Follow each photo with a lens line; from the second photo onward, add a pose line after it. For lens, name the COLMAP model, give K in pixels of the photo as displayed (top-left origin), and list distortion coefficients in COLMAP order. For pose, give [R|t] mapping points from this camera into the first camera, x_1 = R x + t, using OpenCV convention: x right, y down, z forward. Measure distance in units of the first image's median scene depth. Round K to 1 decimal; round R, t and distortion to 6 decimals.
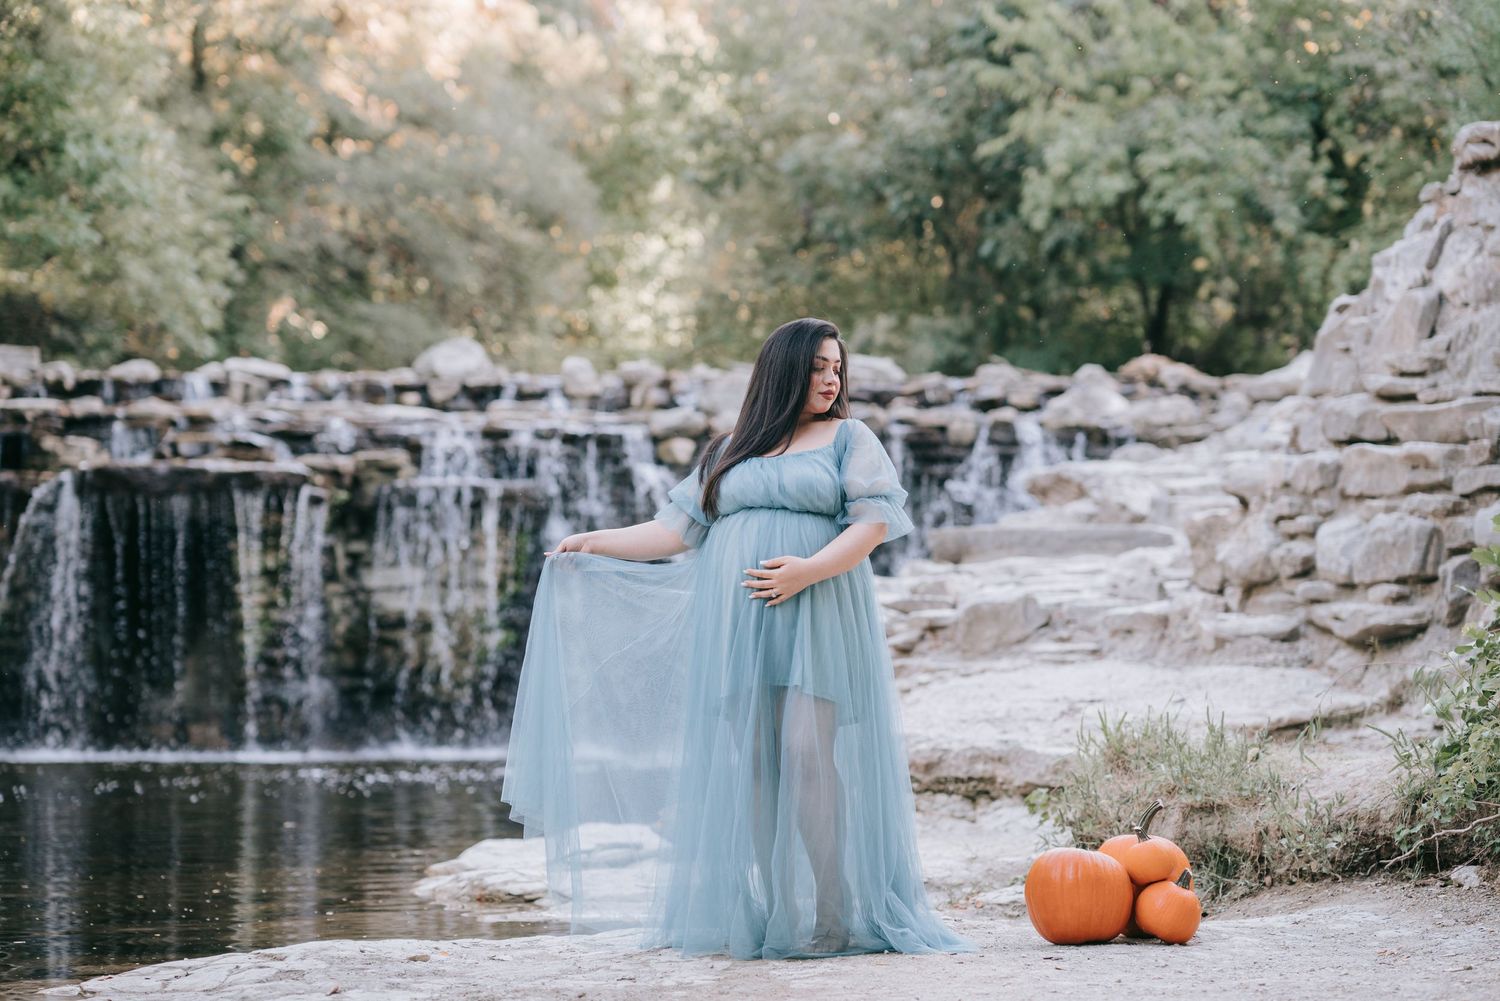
lens RADIAL K [[3531.6, 0, 754.2], [0, 3531.6, 504.1], [0, 0, 1]] dist [0.283764, 0.000000]
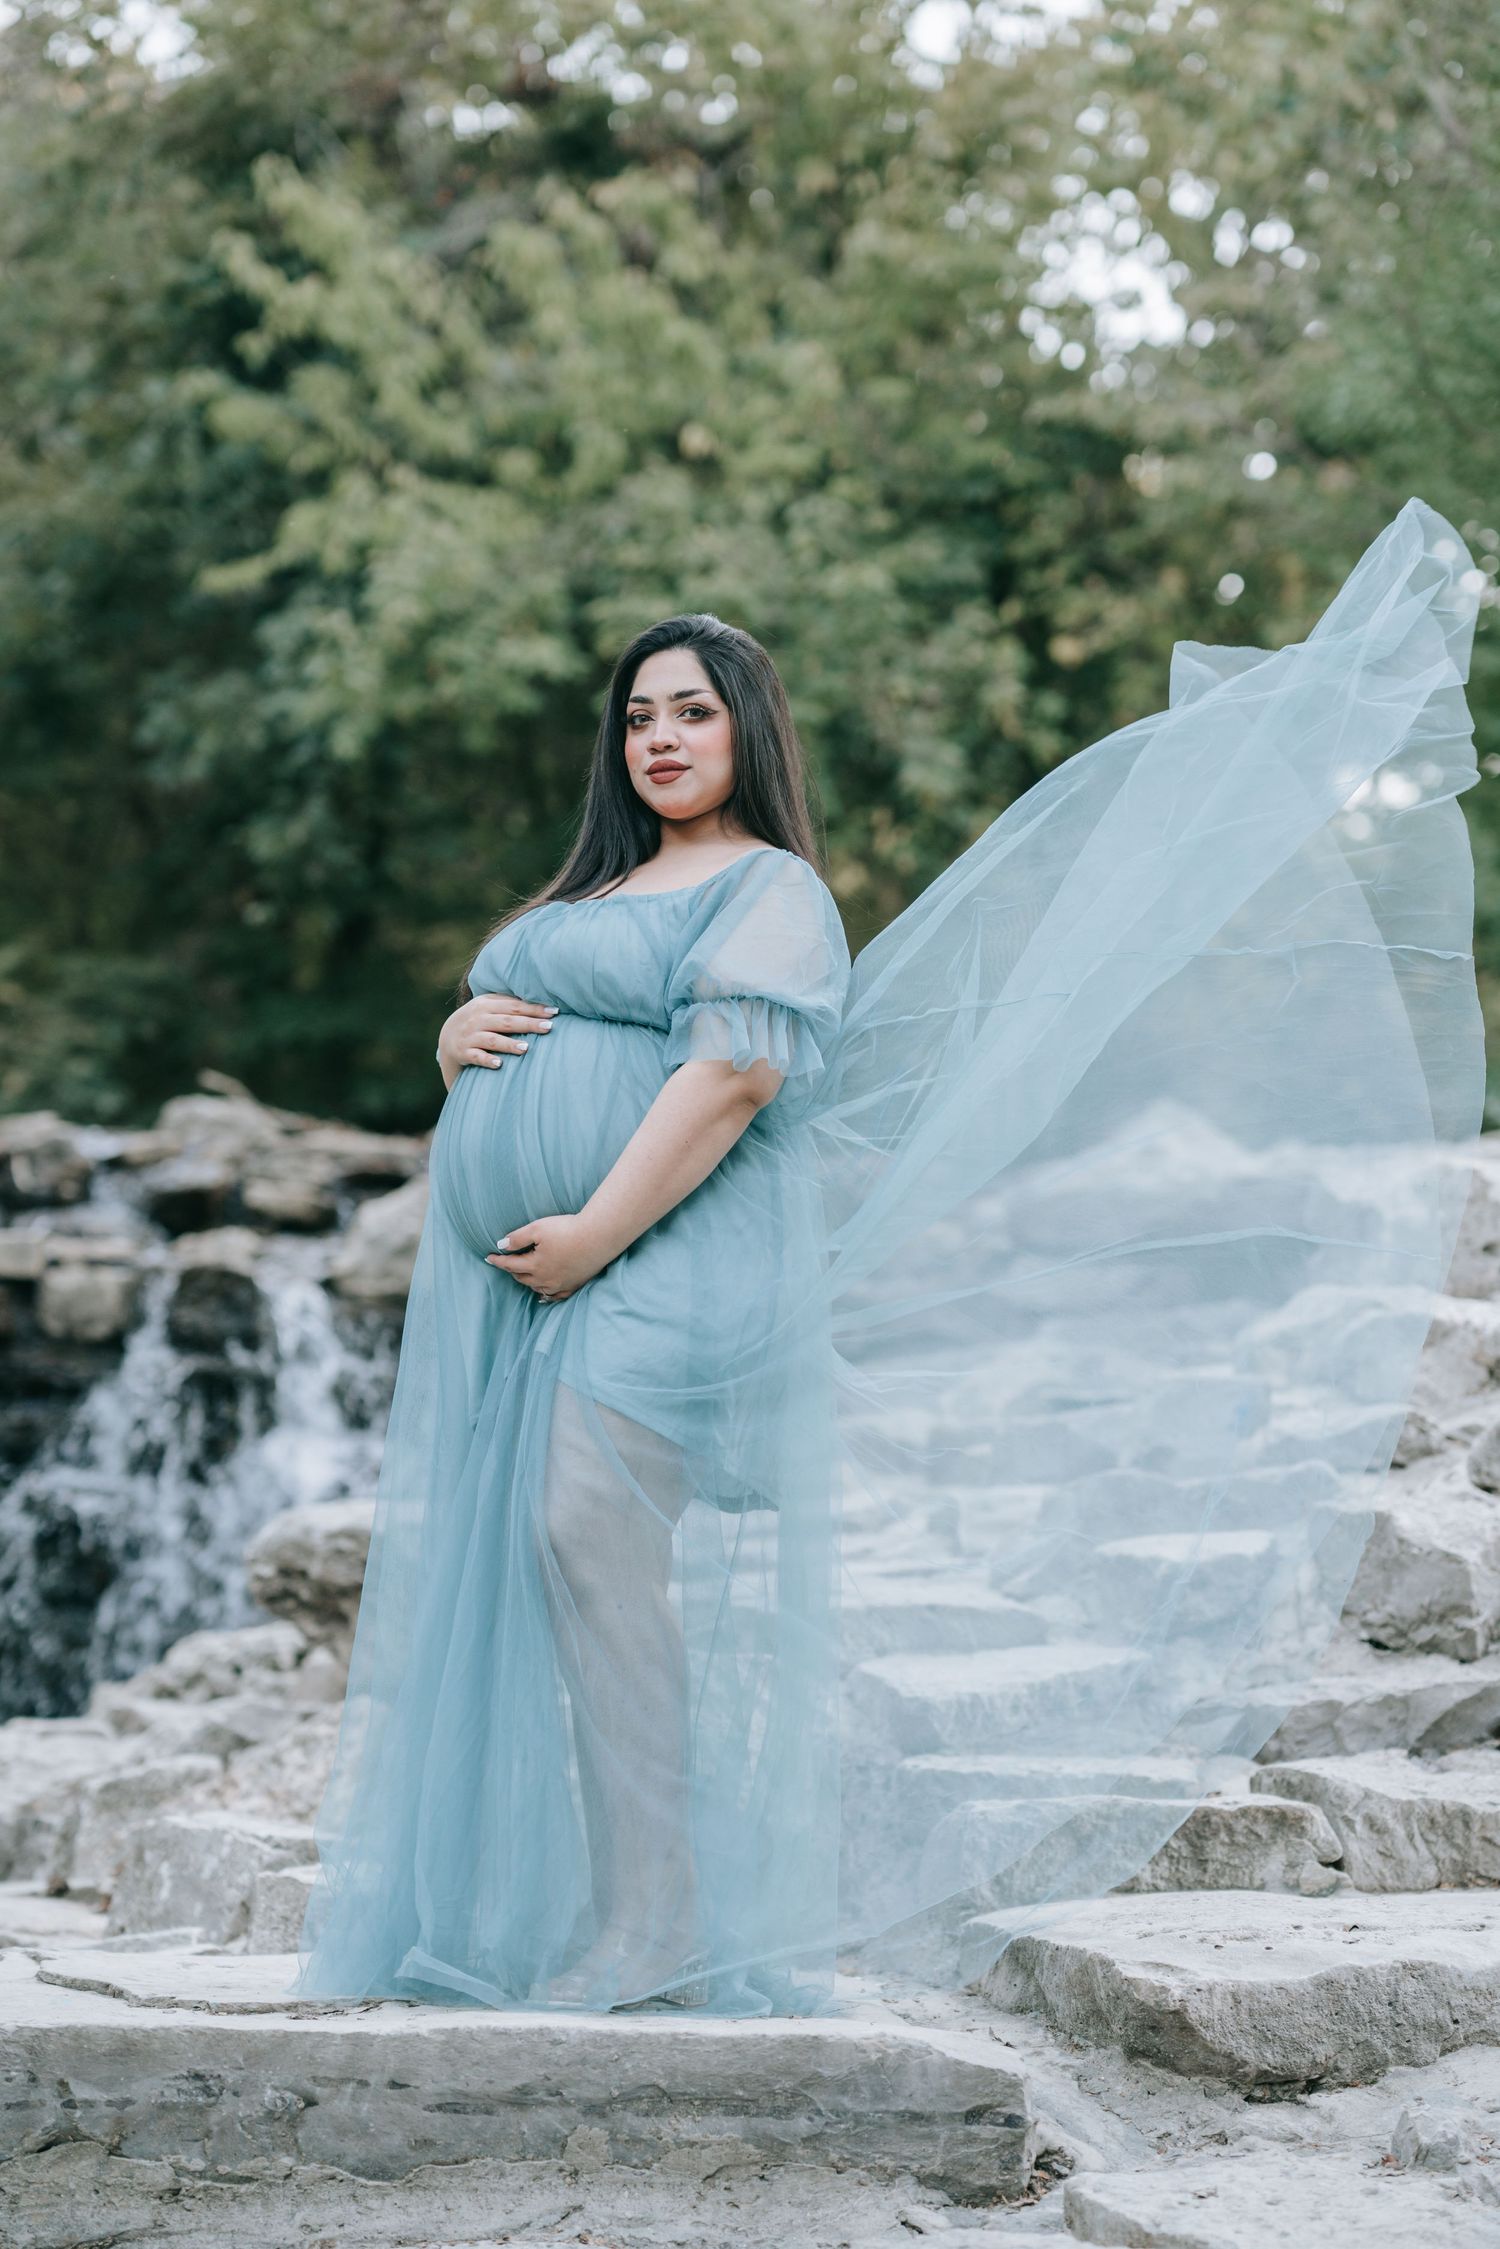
lens RADIAL K [[5295.0, 0, 758.0], [0, 5295.0, 1124.9], [0, 0, 1]] dist [0.283764, 0.000000]
pose [[0.988256, 0.018314, 0.151704, 0.033560], [-0.012268, 0.999096, -0.040697, -0.012714], [-0.152312, 0.038358, 0.987588, 0.379856]]
